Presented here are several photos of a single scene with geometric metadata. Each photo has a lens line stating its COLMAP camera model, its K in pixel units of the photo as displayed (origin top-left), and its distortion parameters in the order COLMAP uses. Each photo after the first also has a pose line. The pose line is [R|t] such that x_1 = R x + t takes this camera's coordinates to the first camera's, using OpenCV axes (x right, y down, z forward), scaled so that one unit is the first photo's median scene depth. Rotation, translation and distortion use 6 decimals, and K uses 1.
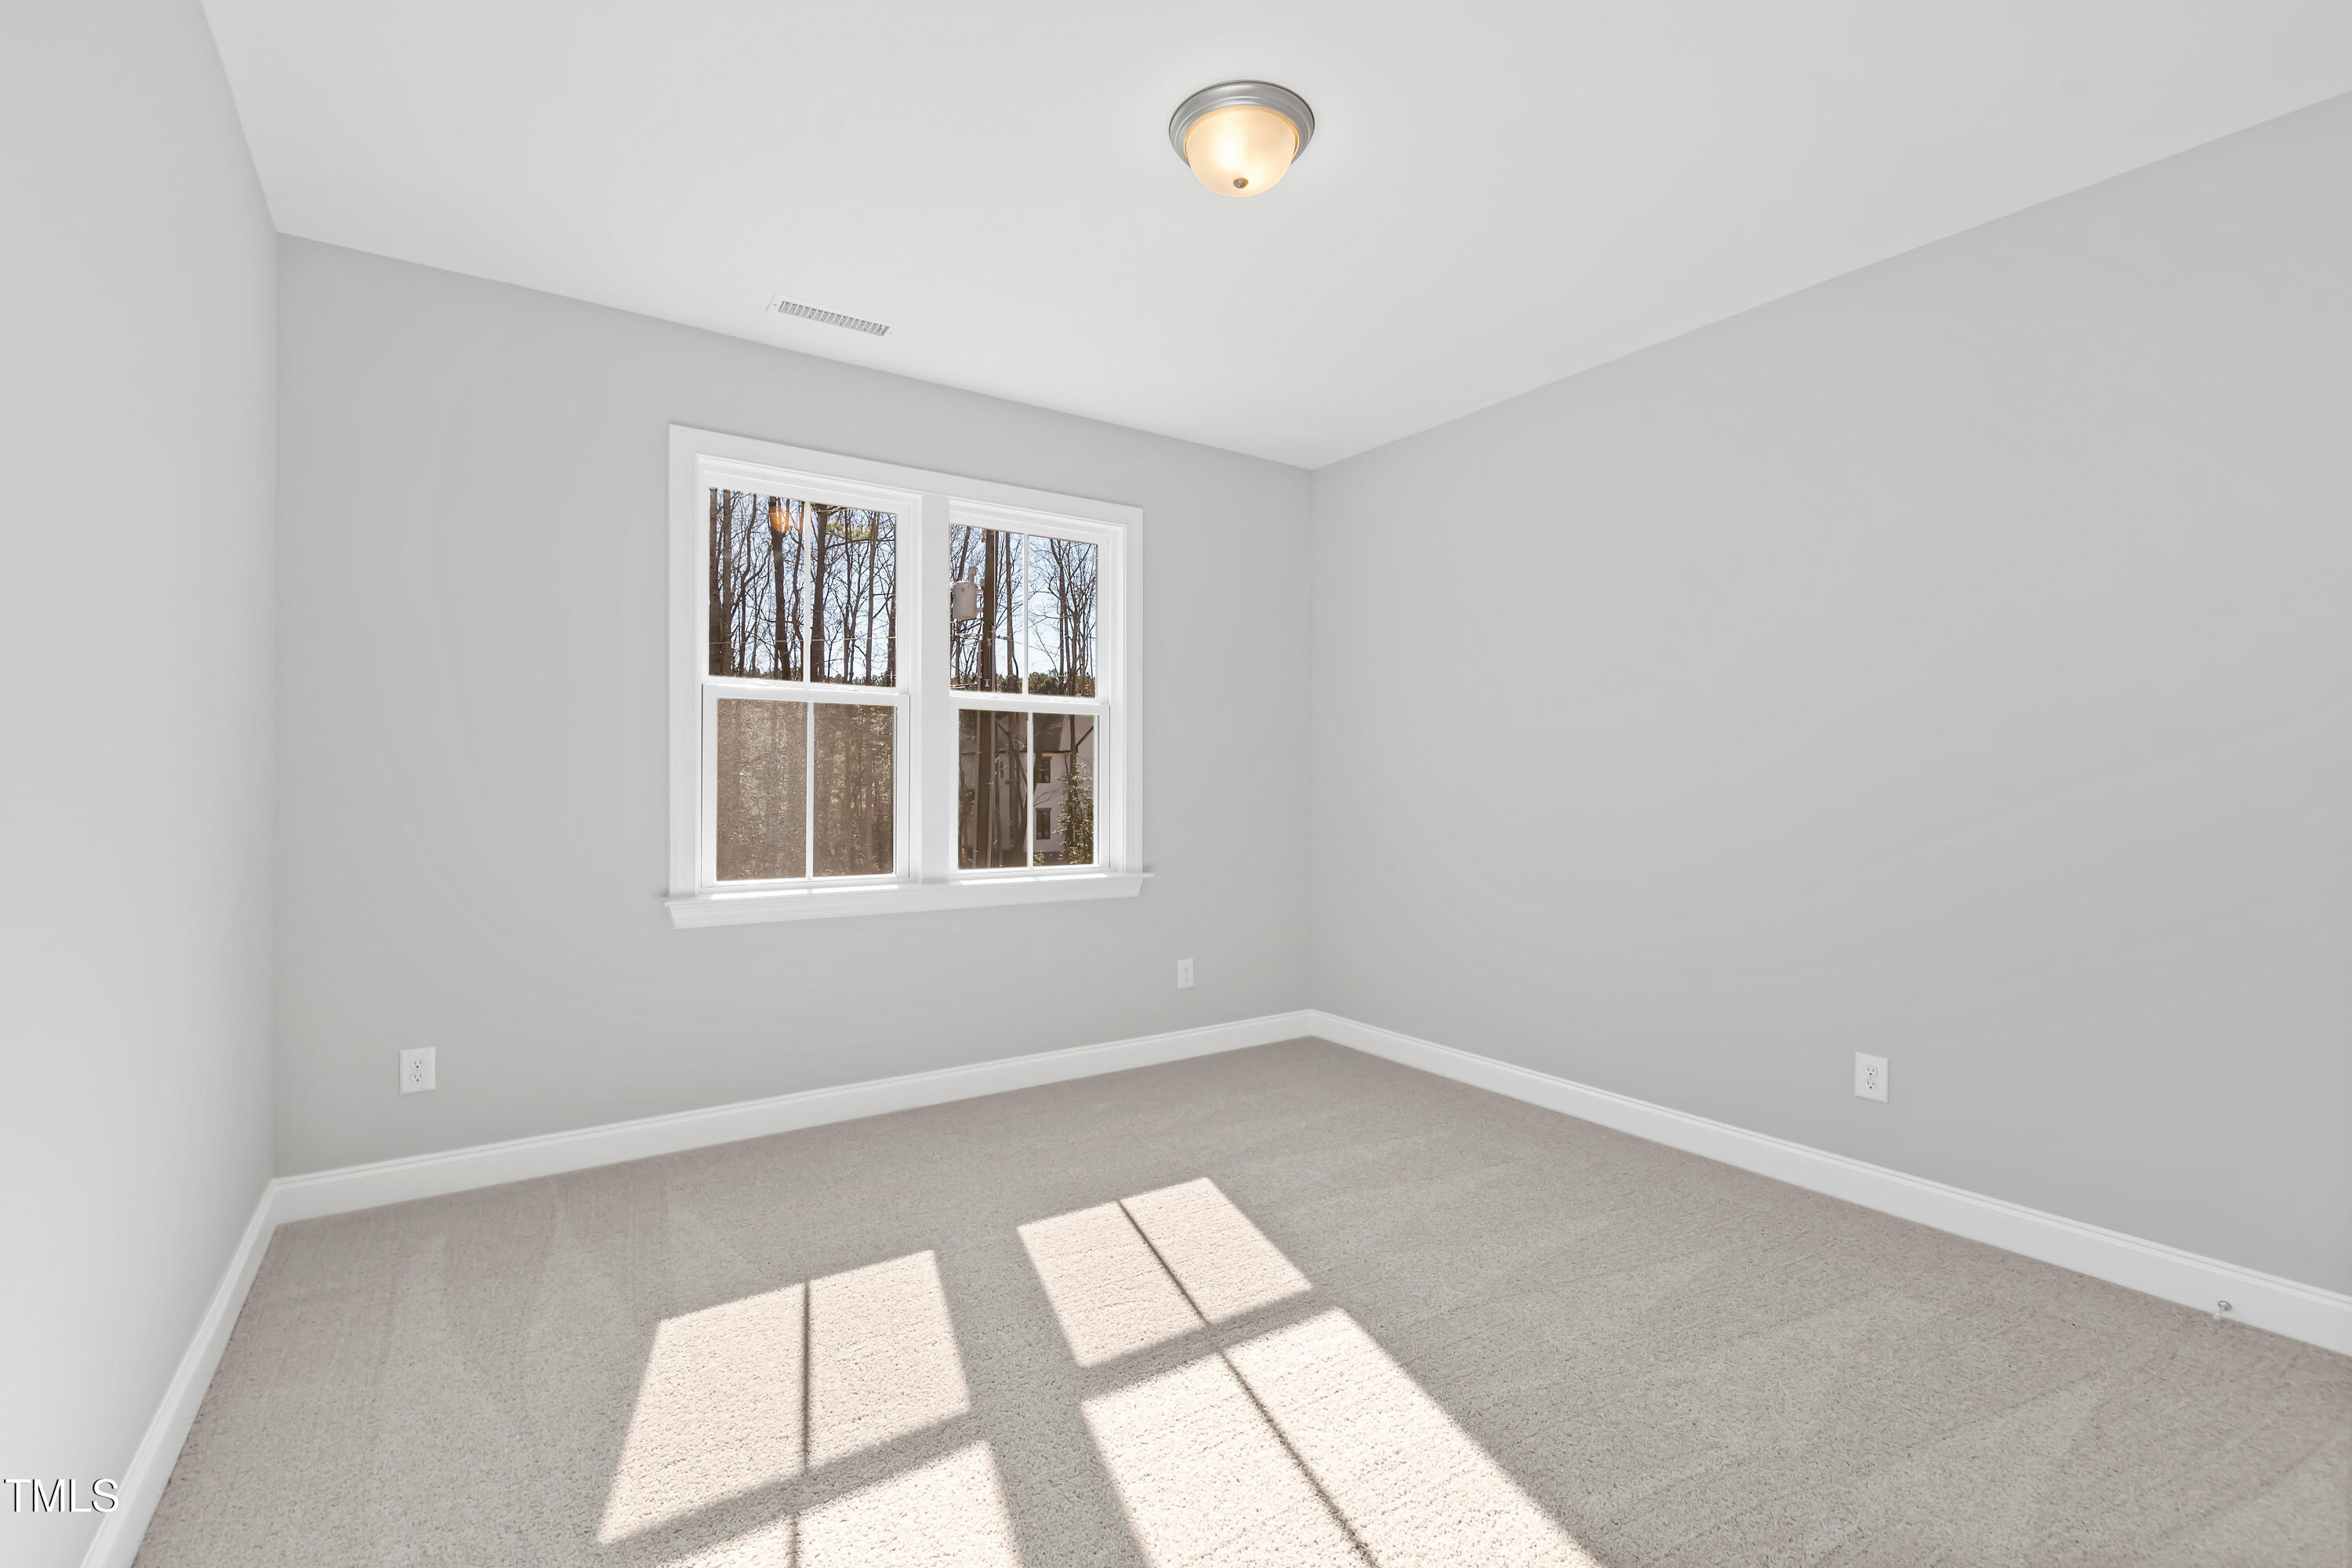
lens RADIAL K [[1017.0, 0, 1161.9], [0, 1017.0, 783.2], [0, 0, 1]] dist [0.004297, -0.000119]
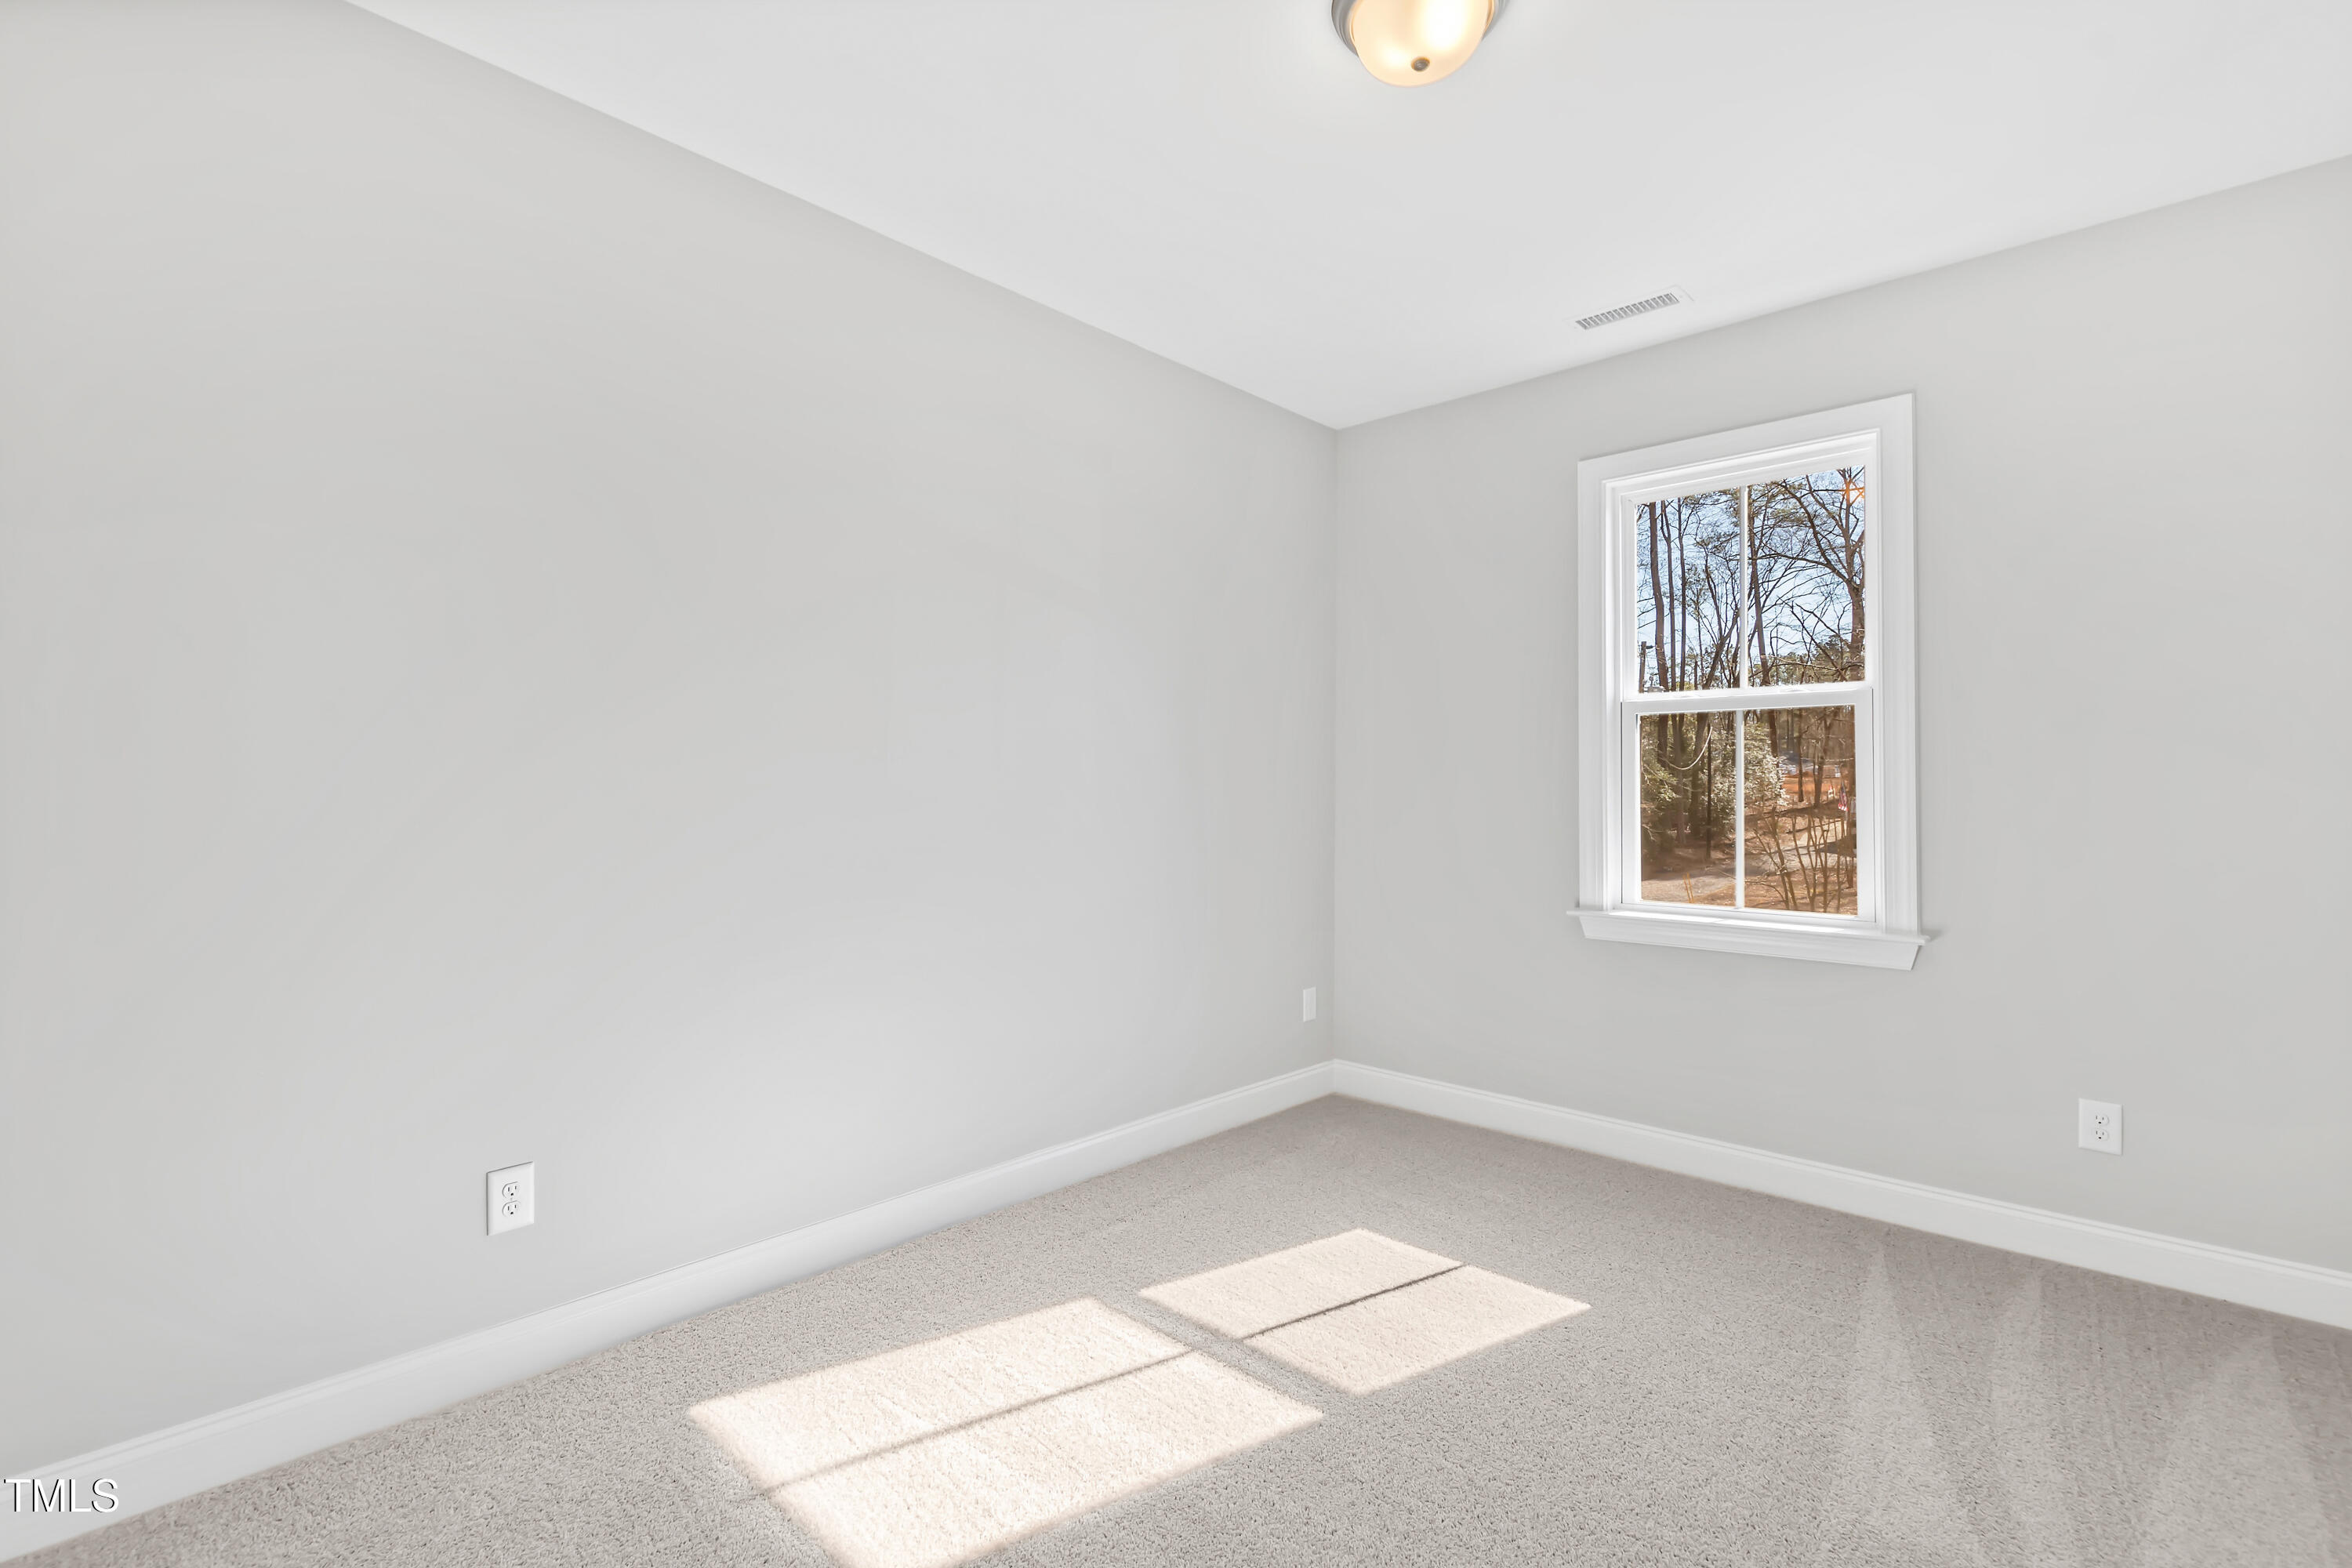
lens RADIAL K [[1043.8, 0, 1164.0], [0, 1043.8, 801.9], [0, 0, 1]] dist [0.000407, -0.000109]
pose [[0.259966, 0.008489, -0.965580, 0.517069], [-0.011989, 0.999913, 0.005563, 0.000946], [0.965543, 0.010130, 0.260046, 0.339388]]
